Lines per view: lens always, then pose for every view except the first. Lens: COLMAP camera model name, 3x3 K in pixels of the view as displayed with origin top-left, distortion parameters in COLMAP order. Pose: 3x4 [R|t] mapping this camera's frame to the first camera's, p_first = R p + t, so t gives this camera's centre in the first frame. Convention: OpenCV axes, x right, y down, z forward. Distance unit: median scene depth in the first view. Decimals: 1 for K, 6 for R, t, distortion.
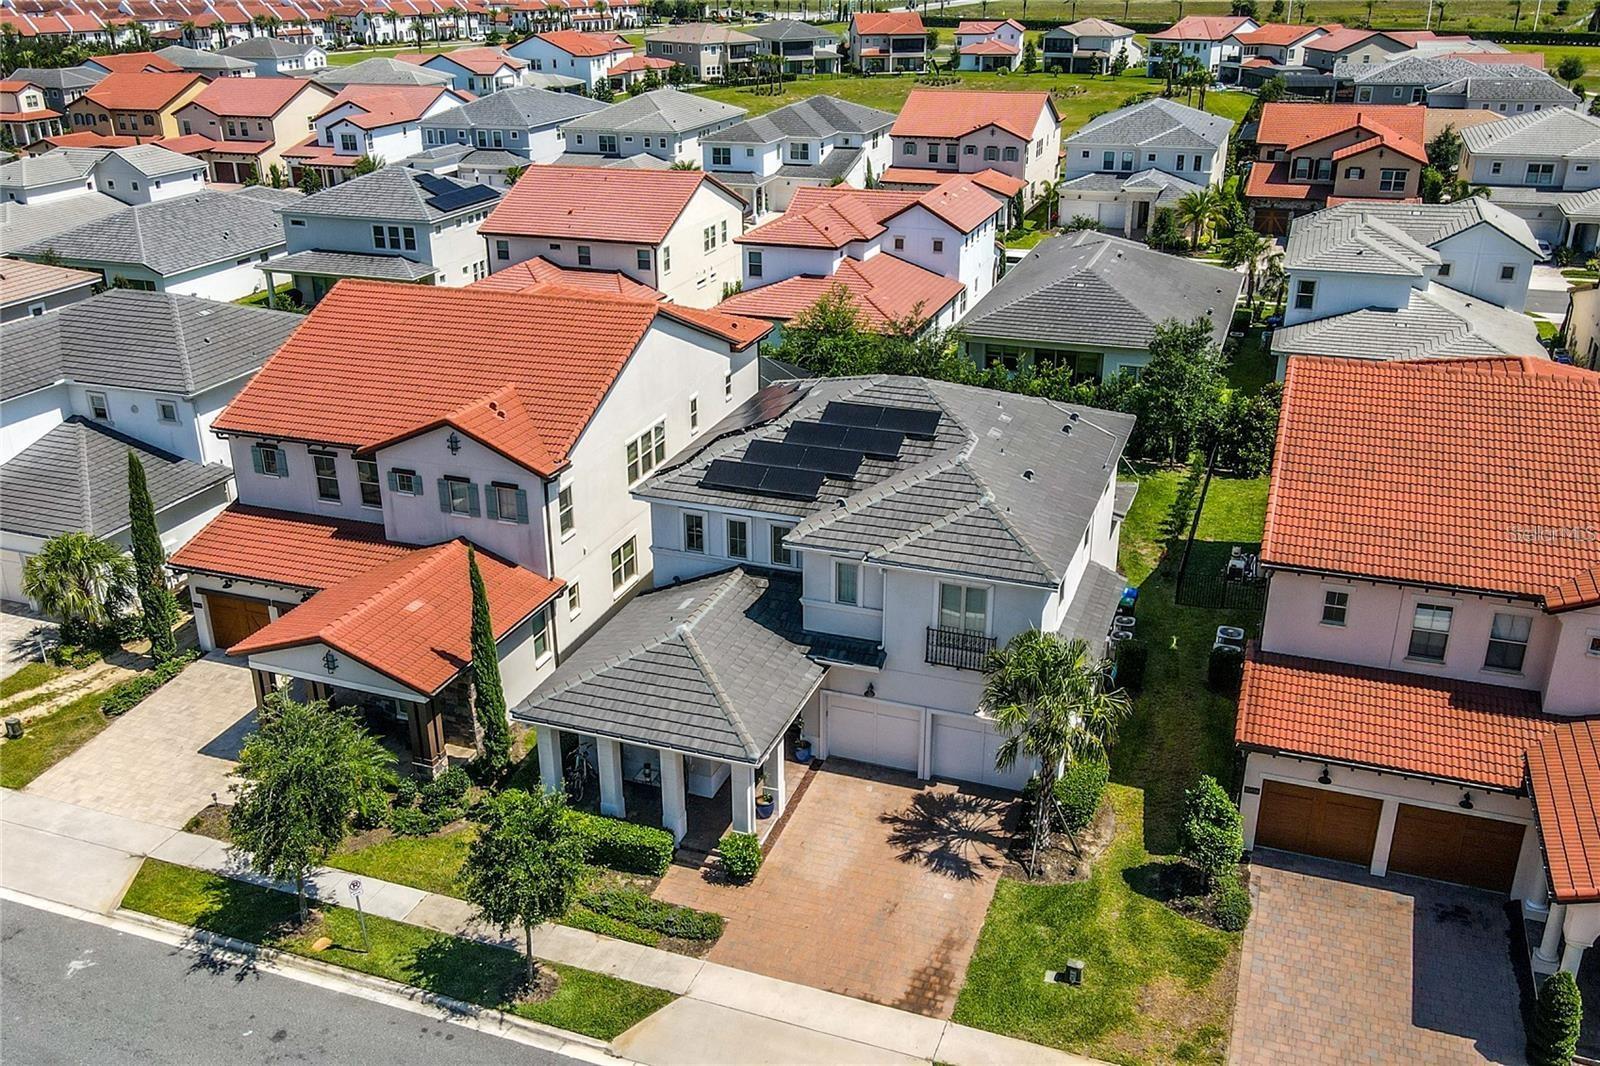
lens RADIAL K [[1407.9, 0, 766.0], [0, 1407.9, 548.3], [0, 0, 1]] dist [-0.010533, 0.049025]
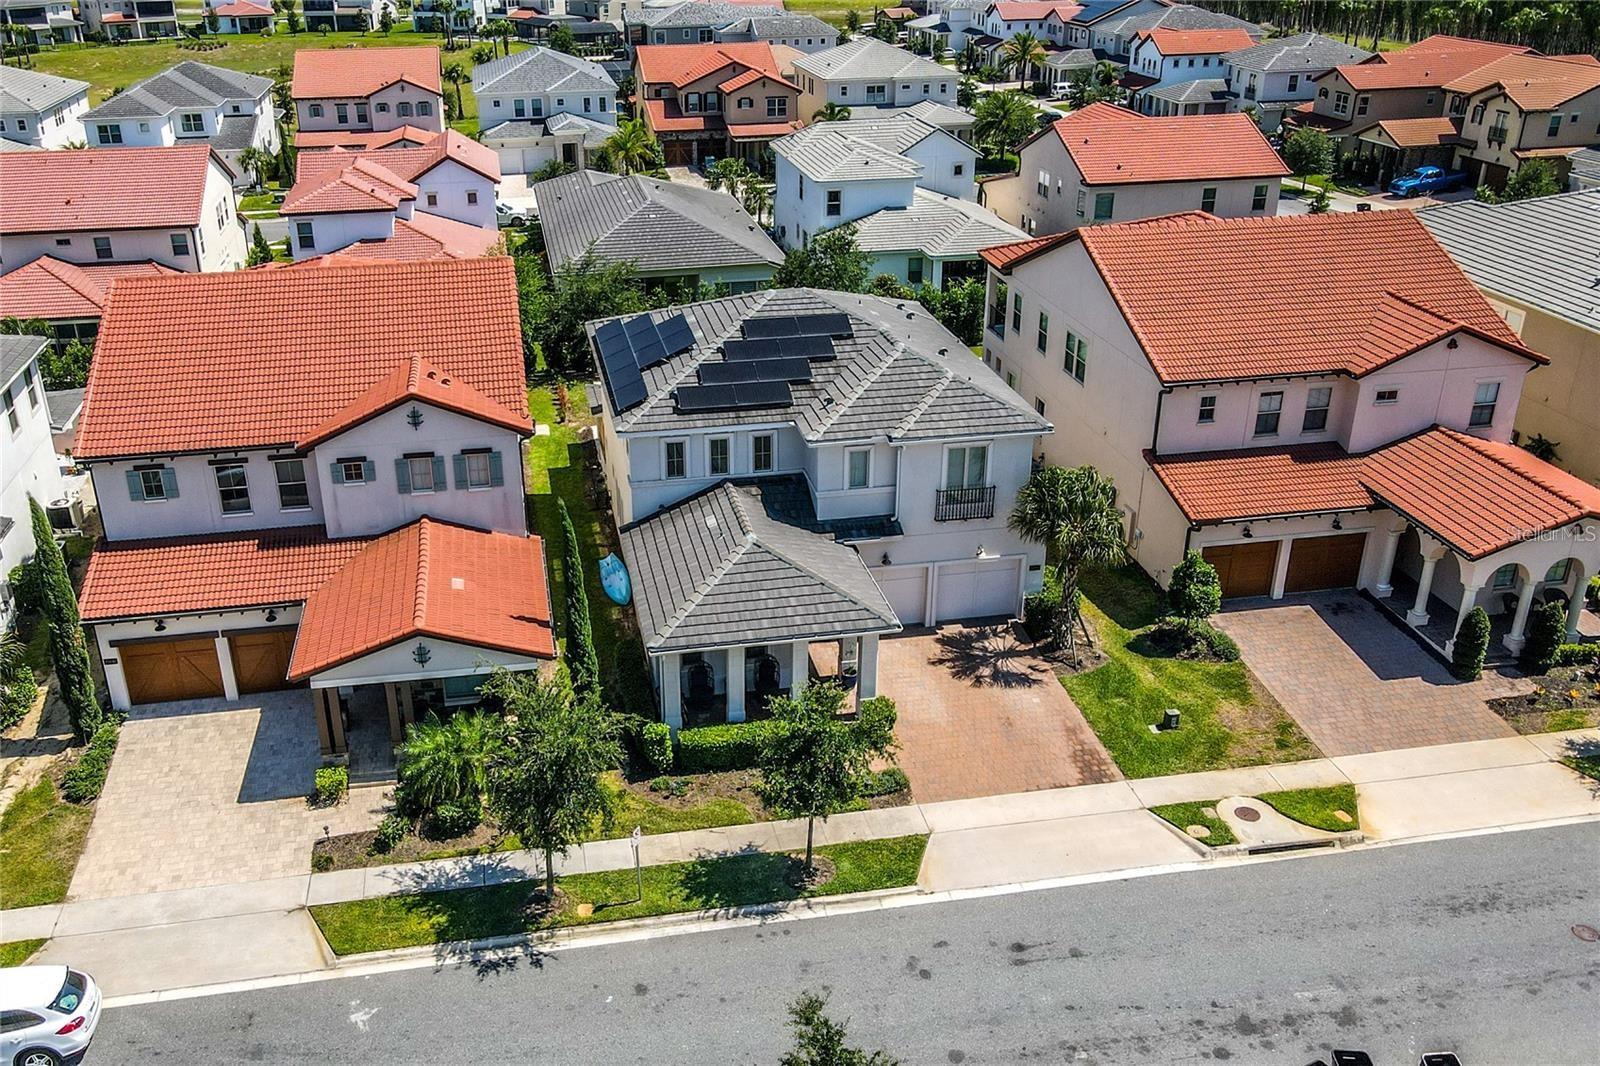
lens RADIAL K [[1407.9, 0, 726.8], [0, 1407.9, 545.3], [0, 0, 1]] dist [-0.010533, 0.049025]
pose [[0.859279, -0.214884, 0.464182, -0.554978], [0.203886, 0.976158, 0.074466, -0.020133], [-0.469116, 0.030653, 0.882604, 0.061643]]
